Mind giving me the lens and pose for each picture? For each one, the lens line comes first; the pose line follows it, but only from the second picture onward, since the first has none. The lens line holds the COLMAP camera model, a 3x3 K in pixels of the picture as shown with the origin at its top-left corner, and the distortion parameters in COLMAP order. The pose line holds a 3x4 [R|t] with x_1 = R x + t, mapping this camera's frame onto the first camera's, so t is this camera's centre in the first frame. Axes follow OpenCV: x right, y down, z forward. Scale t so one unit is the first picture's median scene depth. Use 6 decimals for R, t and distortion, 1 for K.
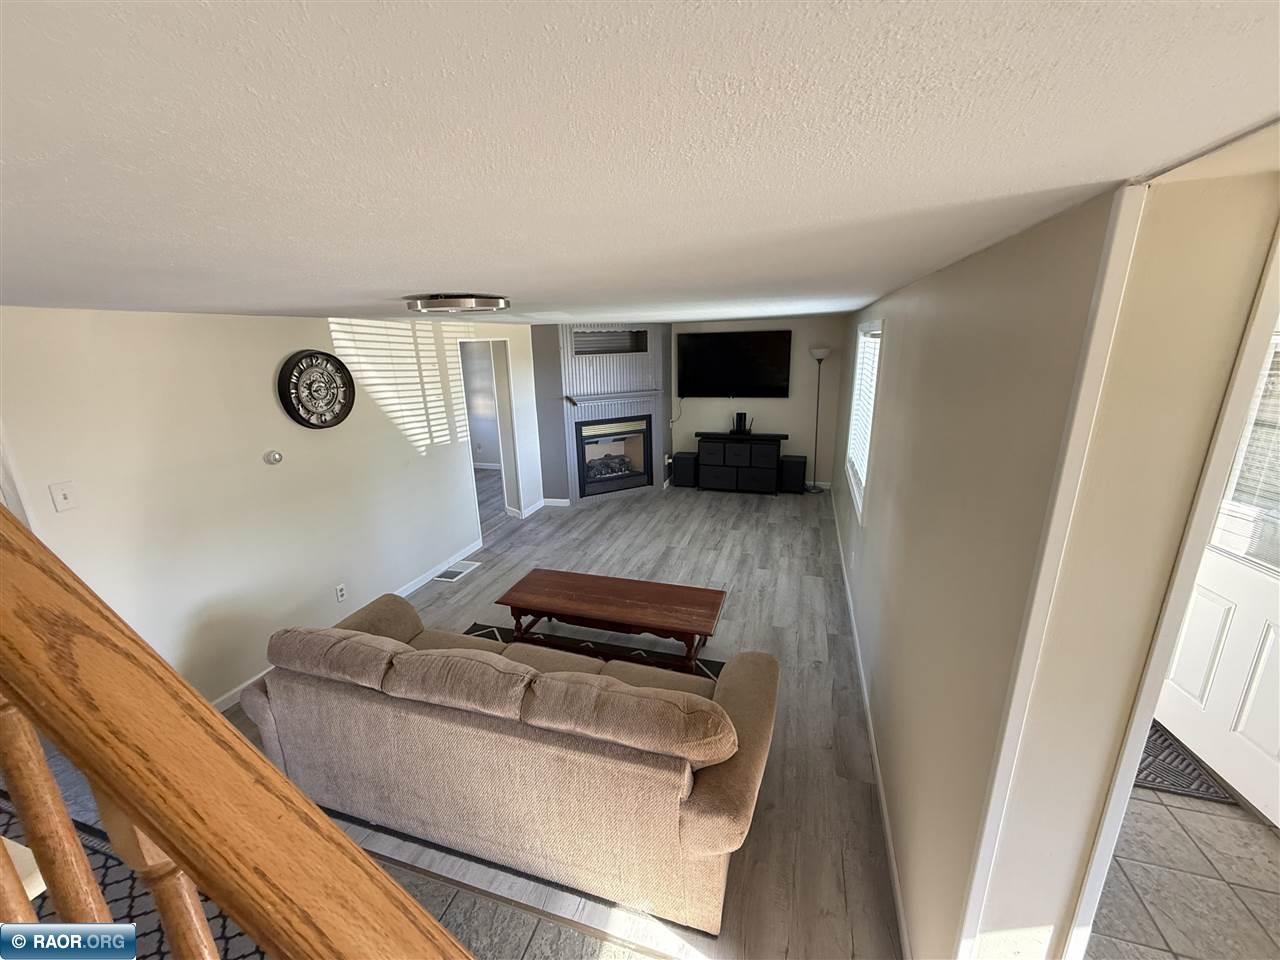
lens RADIAL K [[510.3, 0, 637.2], [0, 510.3, 483.7], [0, 0, 1]] dist [0.001590, 0.000067]
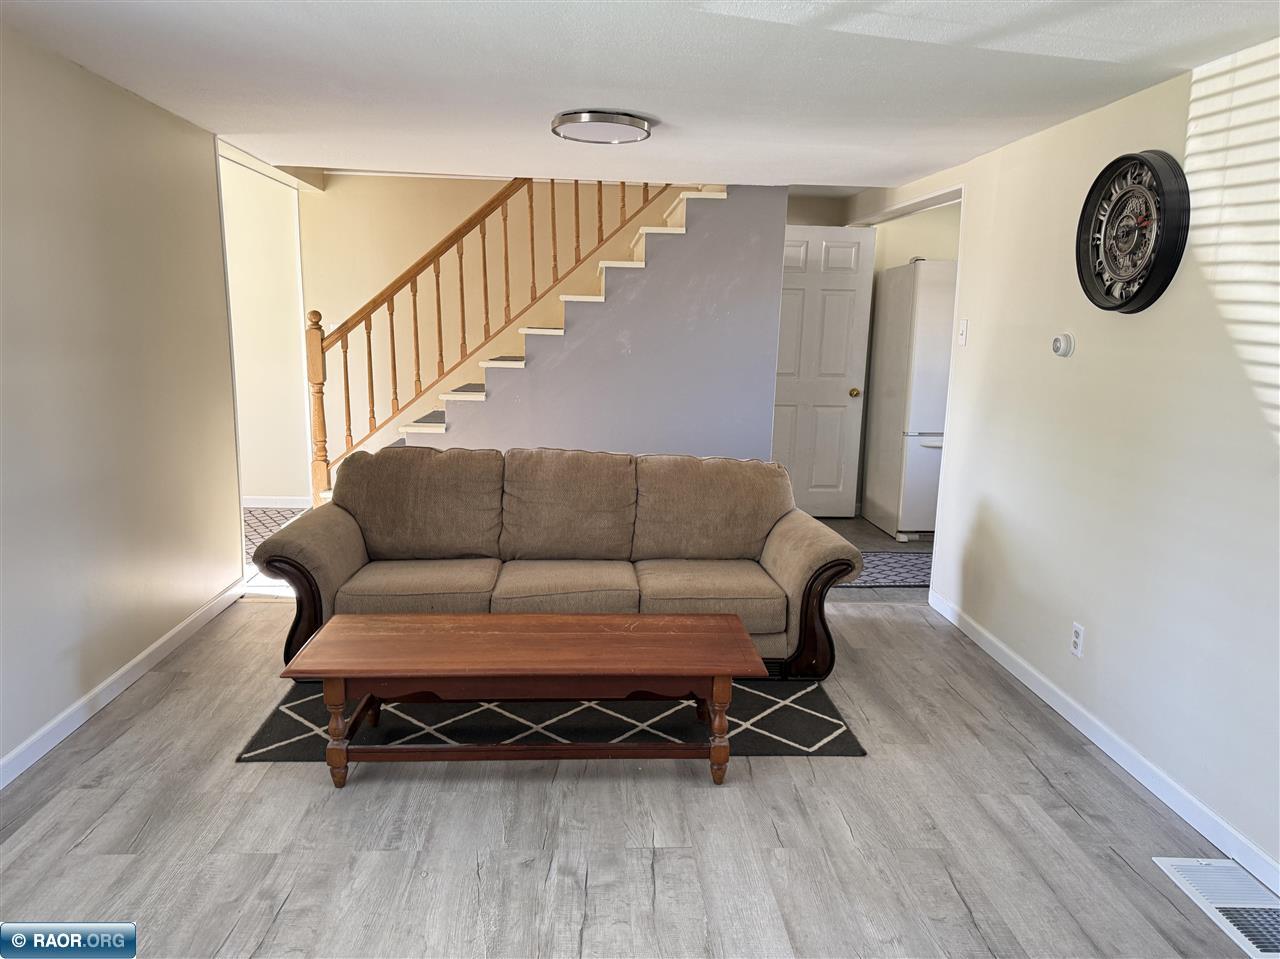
lens RADIAL K [[893.9, 0, 637.2], [0, 893.9, 471.2], [0, 0, 1]] dist [0.030602, -0.017899]
pose [[-0.928645, 0.066580, -0.364946, 0.090324], [-0.101068, 0.901140, 0.421583, -0.167996], [0.356936, 0.428385, -0.830110, 0.933905]]
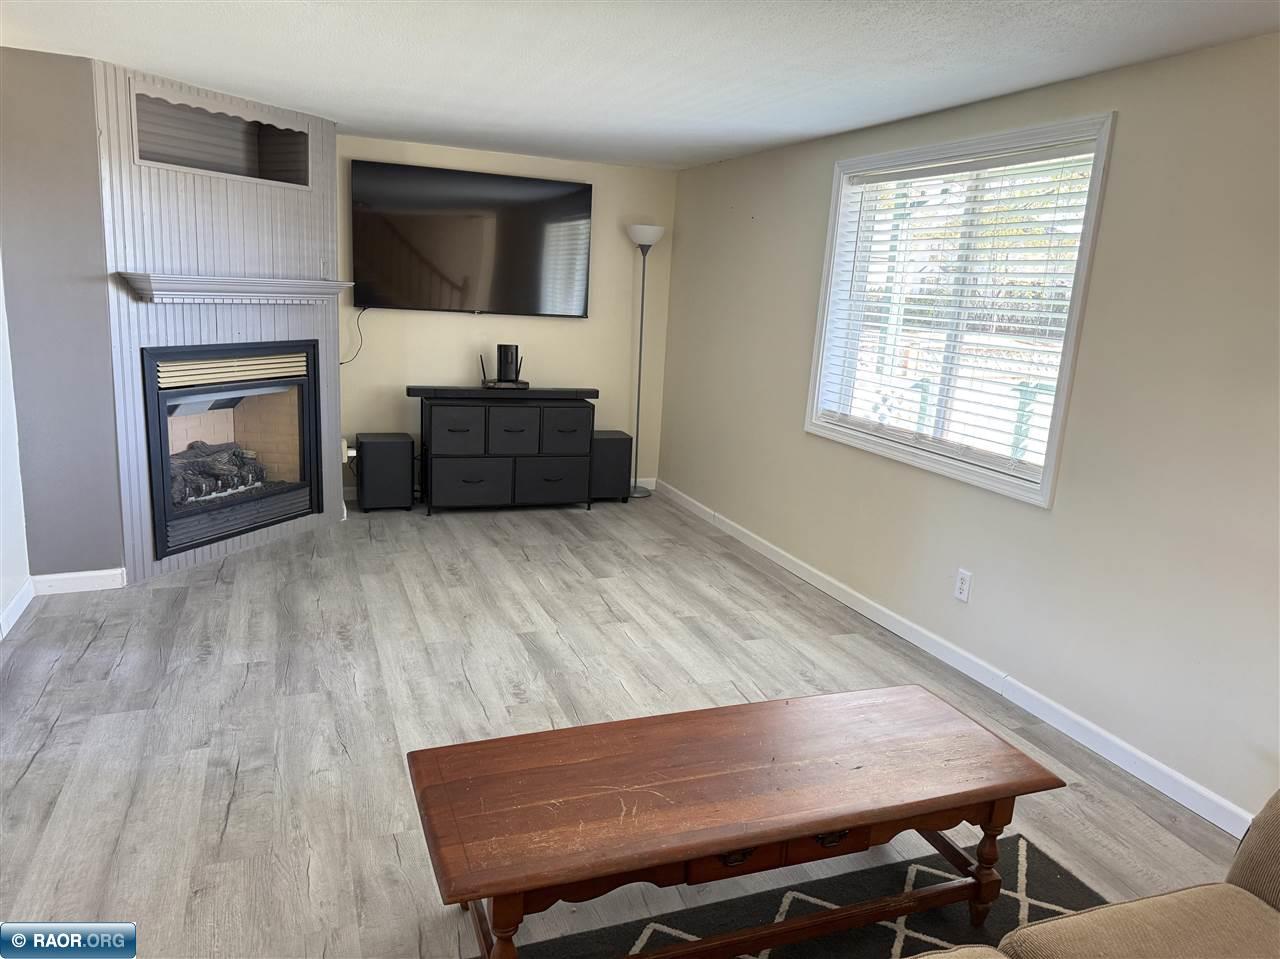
lens RADIAL K [[893.9, 0, 642.2], [0, 893.9, 484.2], [0, 0, 1]] dist [0.030602, -0.017899]
pose [[0.768470, -0.068570, 0.636201, -0.267607], [0.097955, 0.995129, -0.011064, 0.015873], [-0.632344, 0.070821, 0.771444, 0.304940]]
